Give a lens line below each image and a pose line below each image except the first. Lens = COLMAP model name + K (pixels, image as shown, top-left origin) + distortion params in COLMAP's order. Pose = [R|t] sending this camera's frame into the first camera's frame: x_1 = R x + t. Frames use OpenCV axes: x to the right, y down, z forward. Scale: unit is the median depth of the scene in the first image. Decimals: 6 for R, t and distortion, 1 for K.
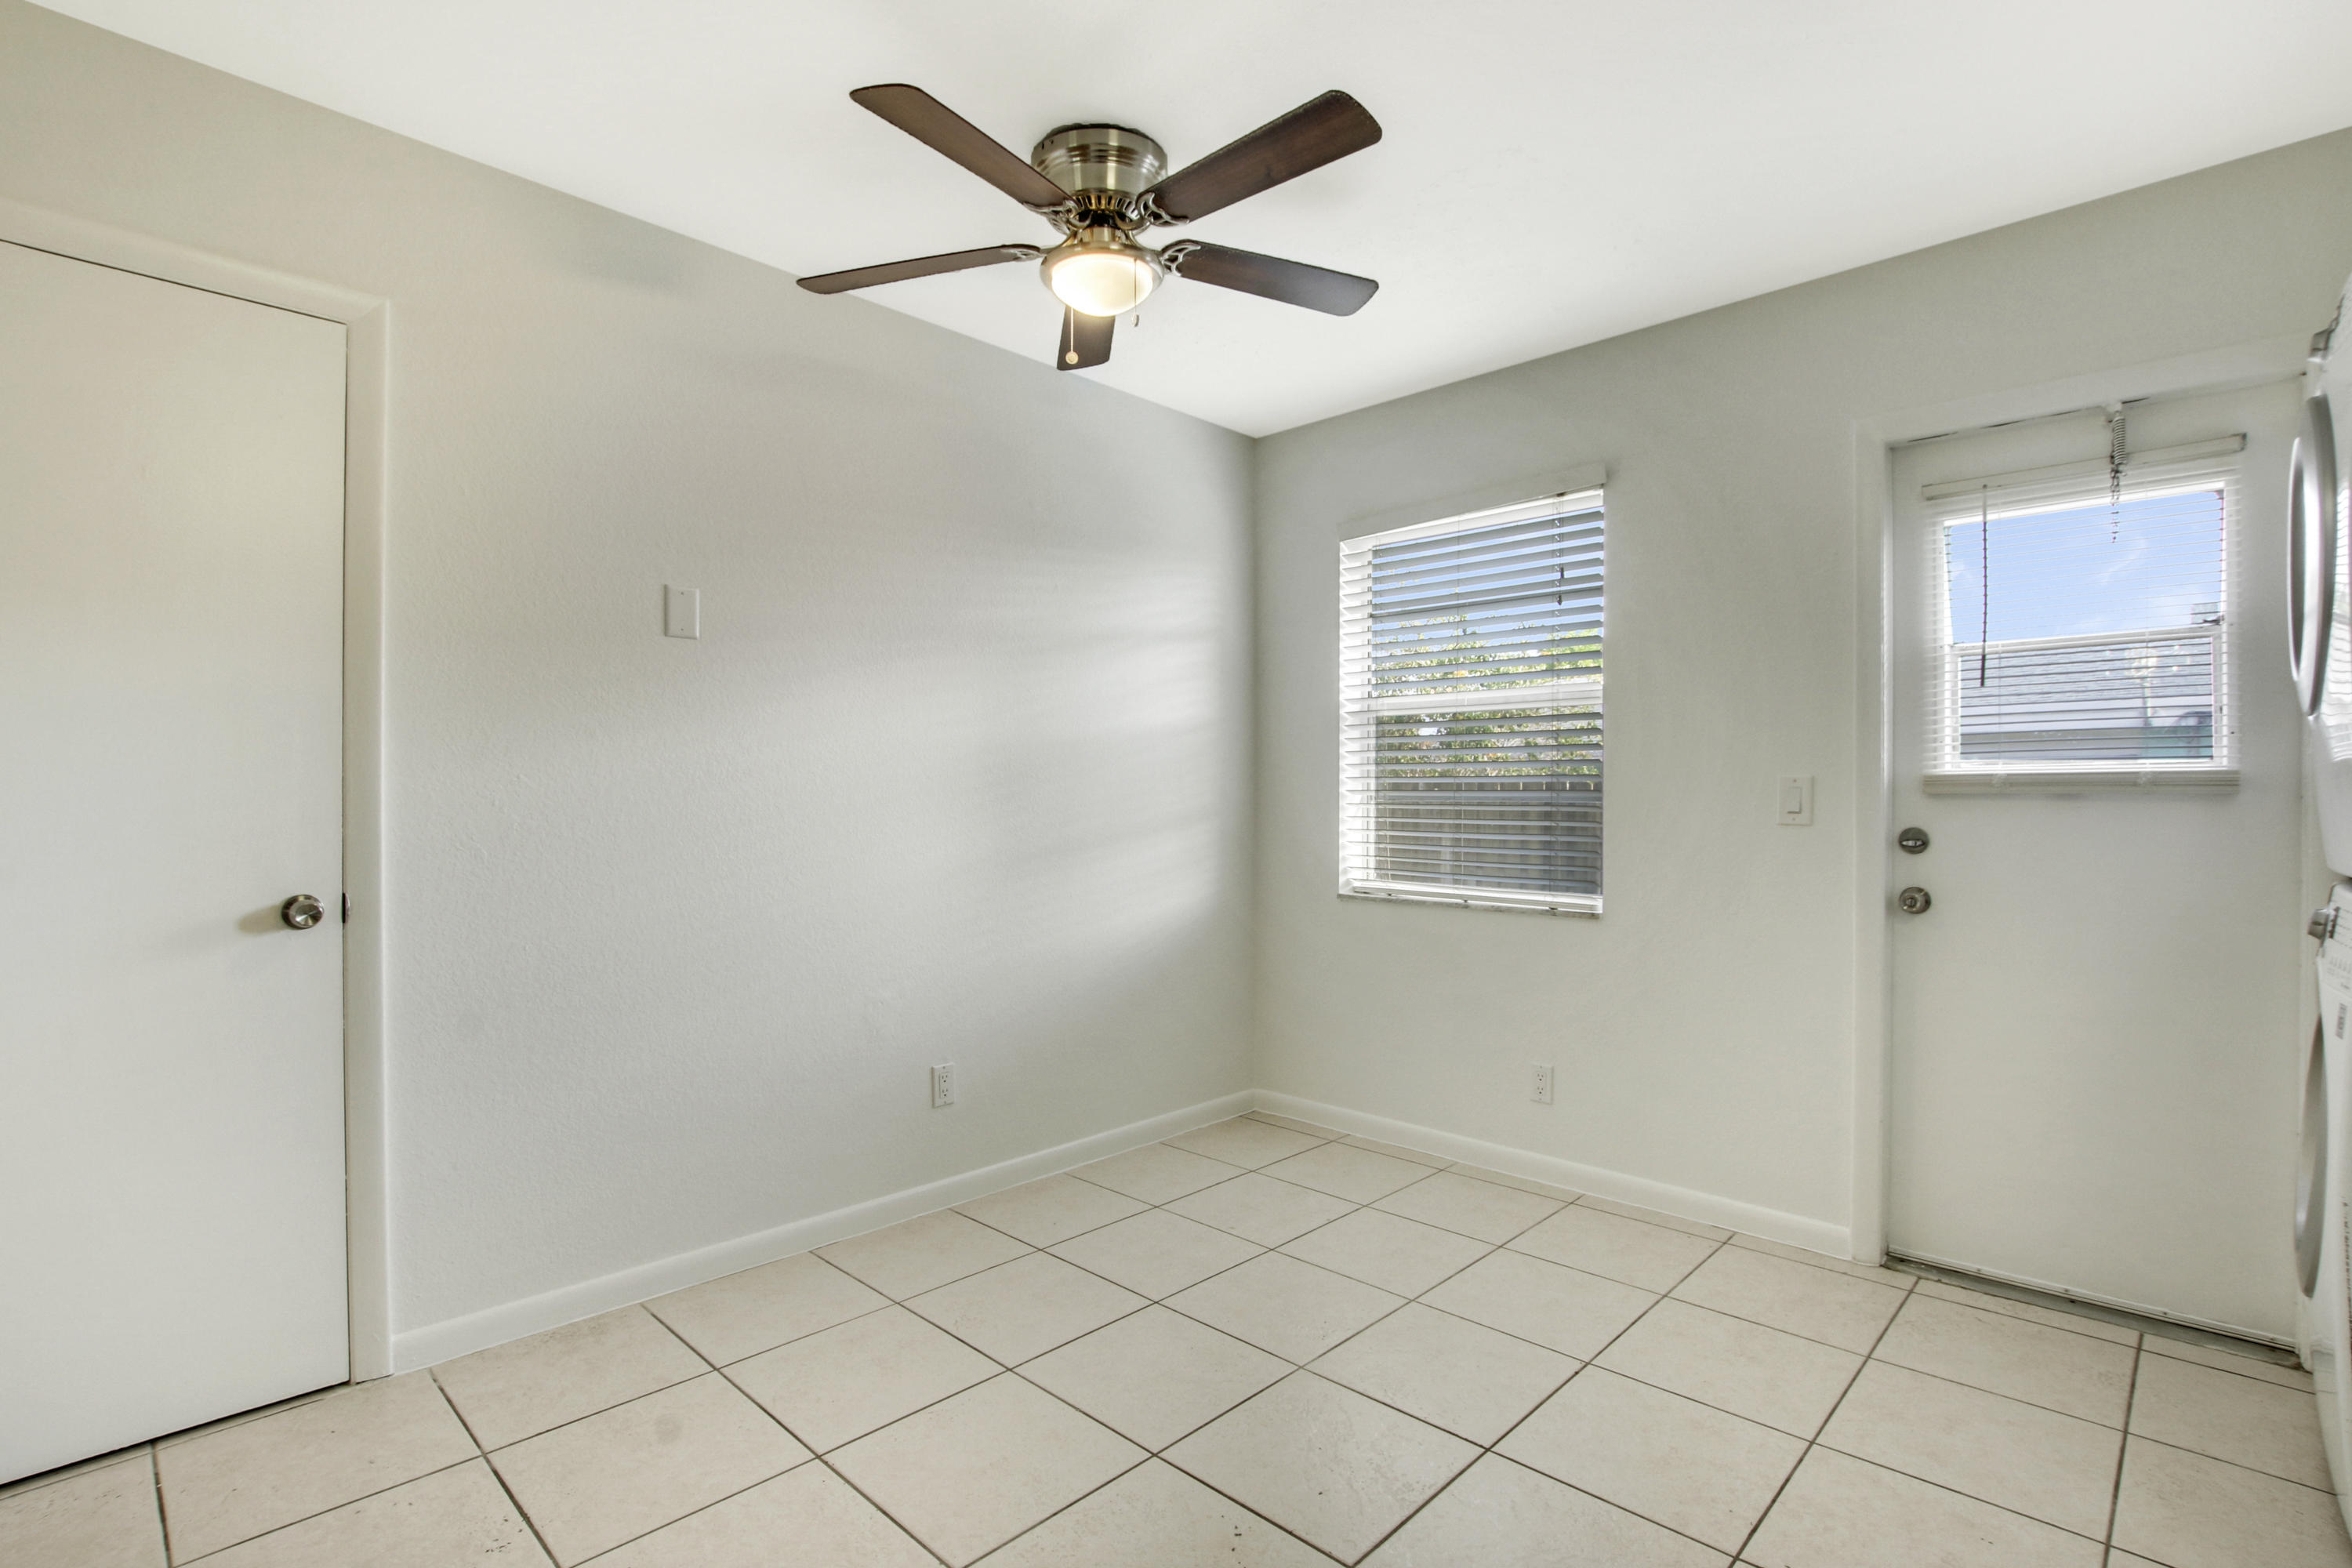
lens RADIAL K [[1100.5, 0, 1176.0], [0, 1100.5, 784.0], [0, 0, 1]] dist [-0.035275, 0.000212]
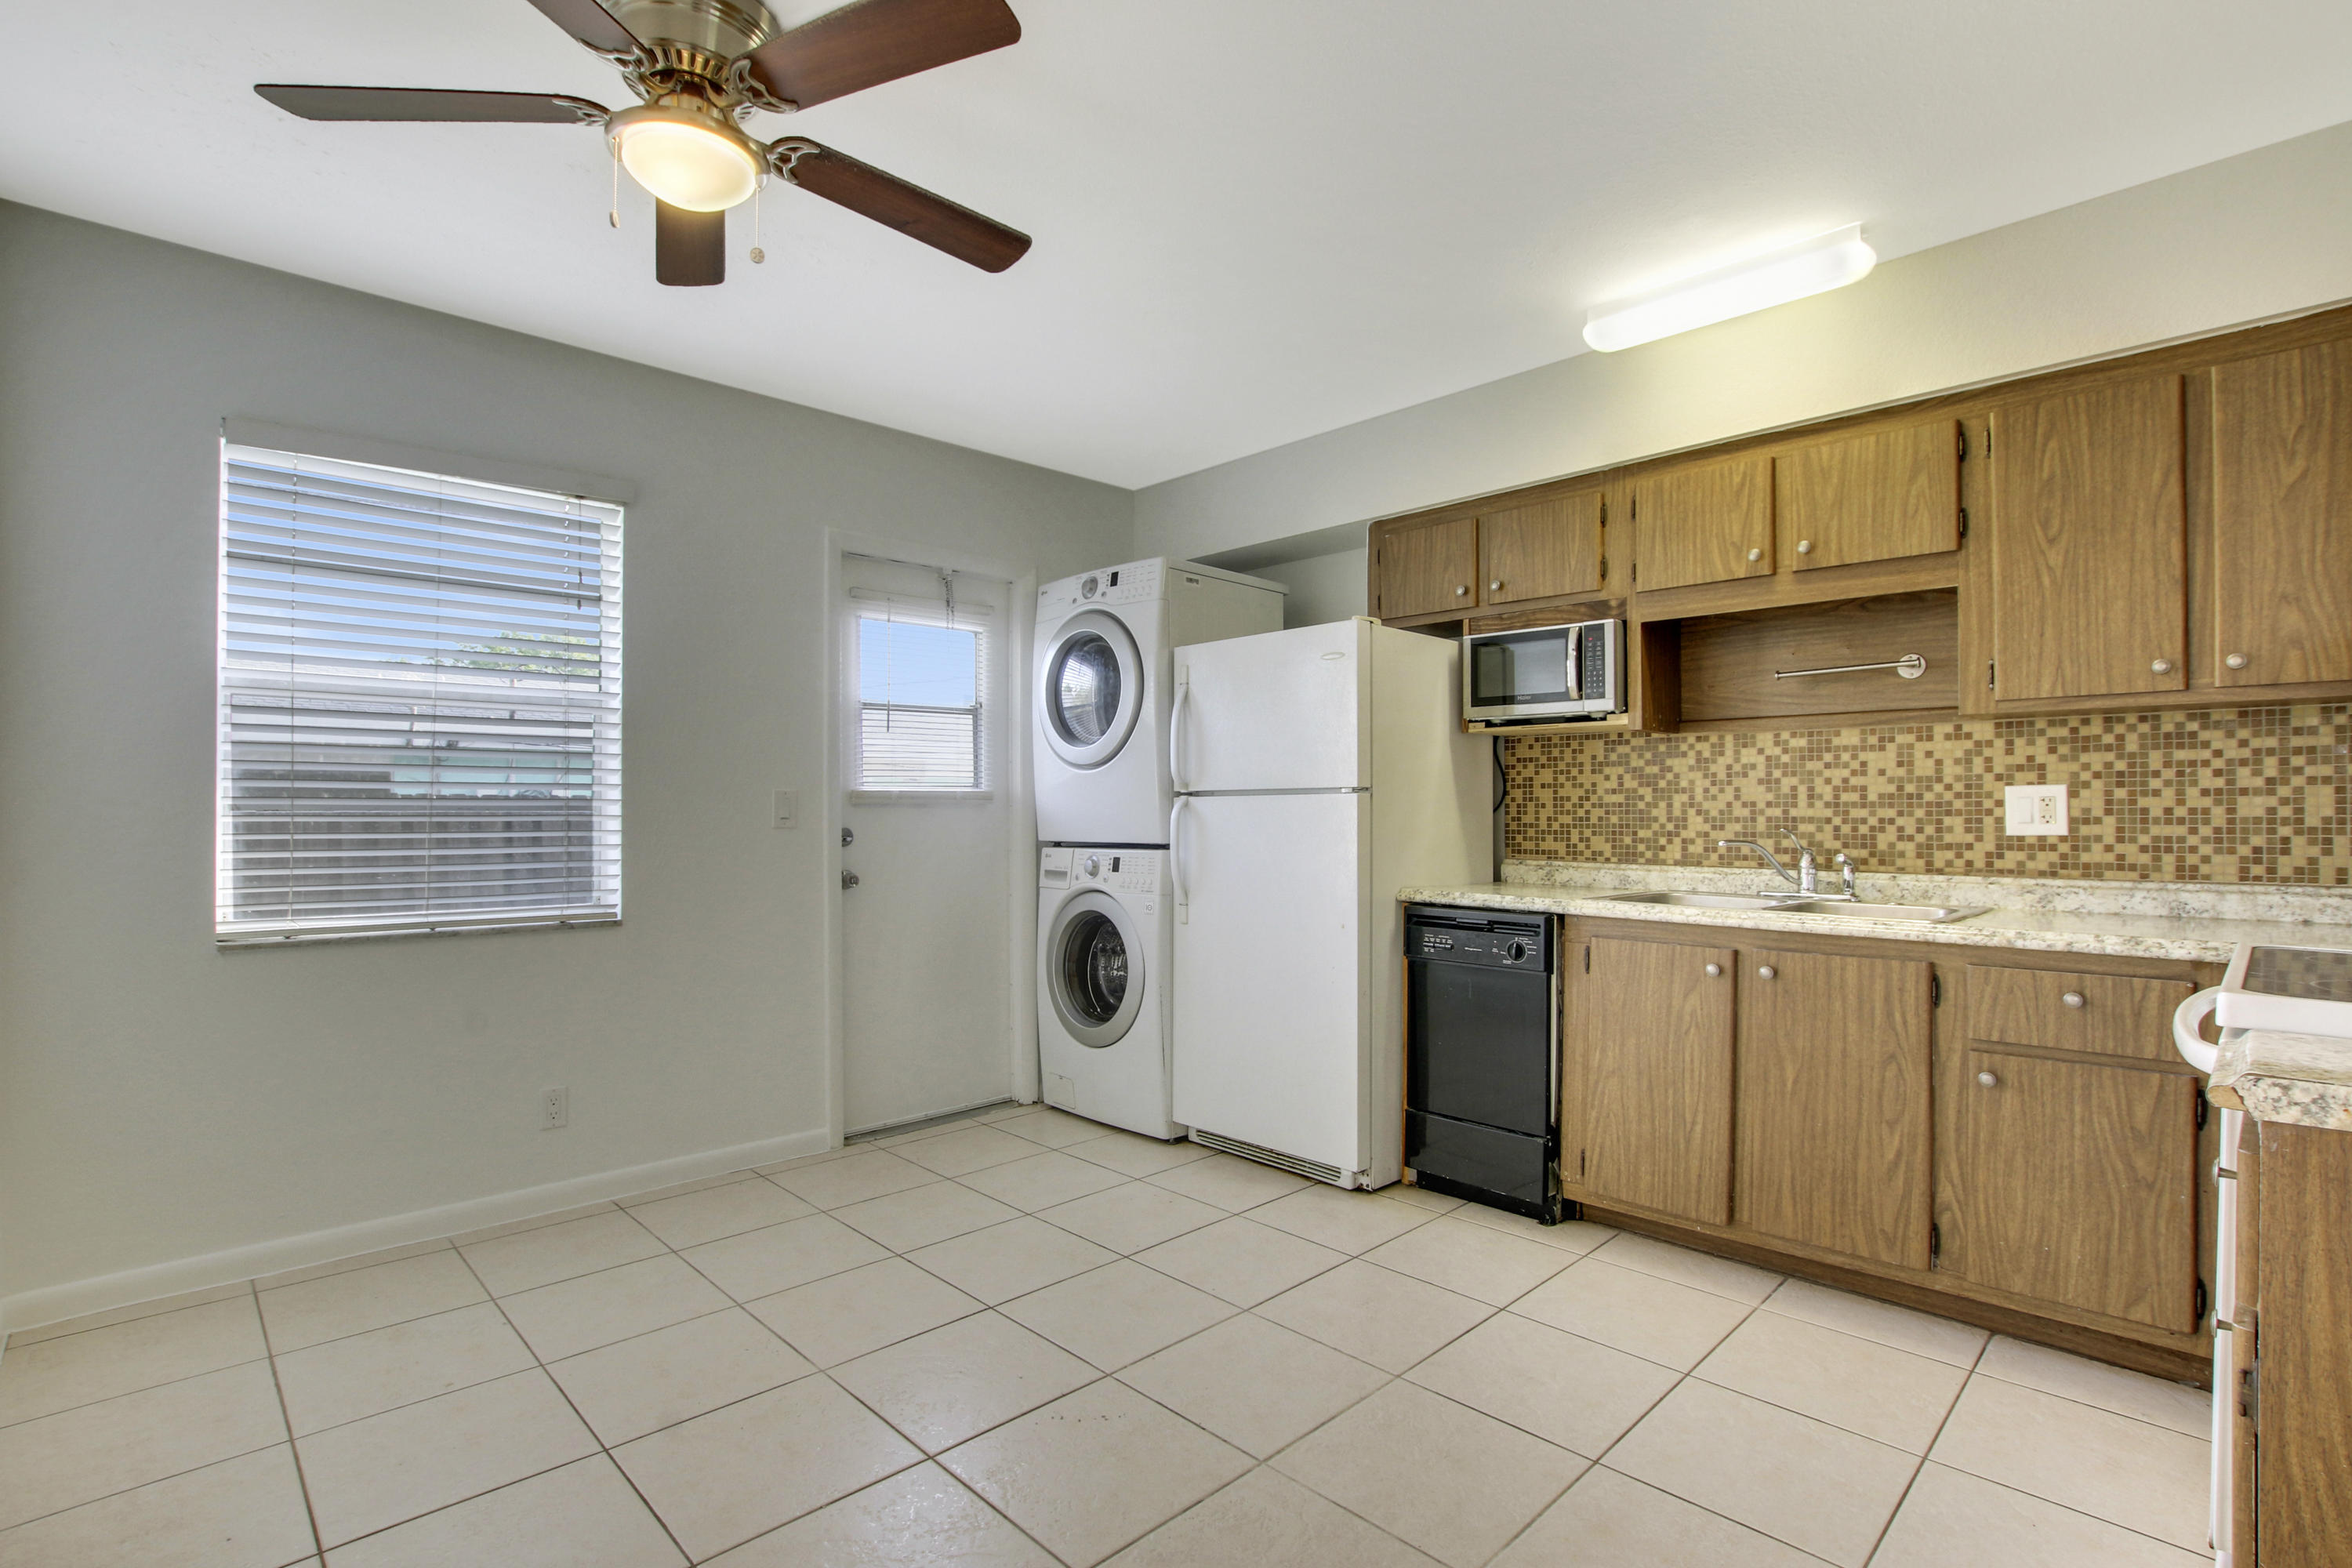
lens RADIAL K [[1100.5, 0, 1176.0], [0, 1100.5, 784.0], [0, 0, 1]] dist [-0.035275, 0.000212]
pose [[0.024153, 0.016835, 0.999567, -0.732083], [-0.013398, 0.999774, -0.016515, 0.001060], [-0.999618, -0.012994, 0.024374, 0.538641]]
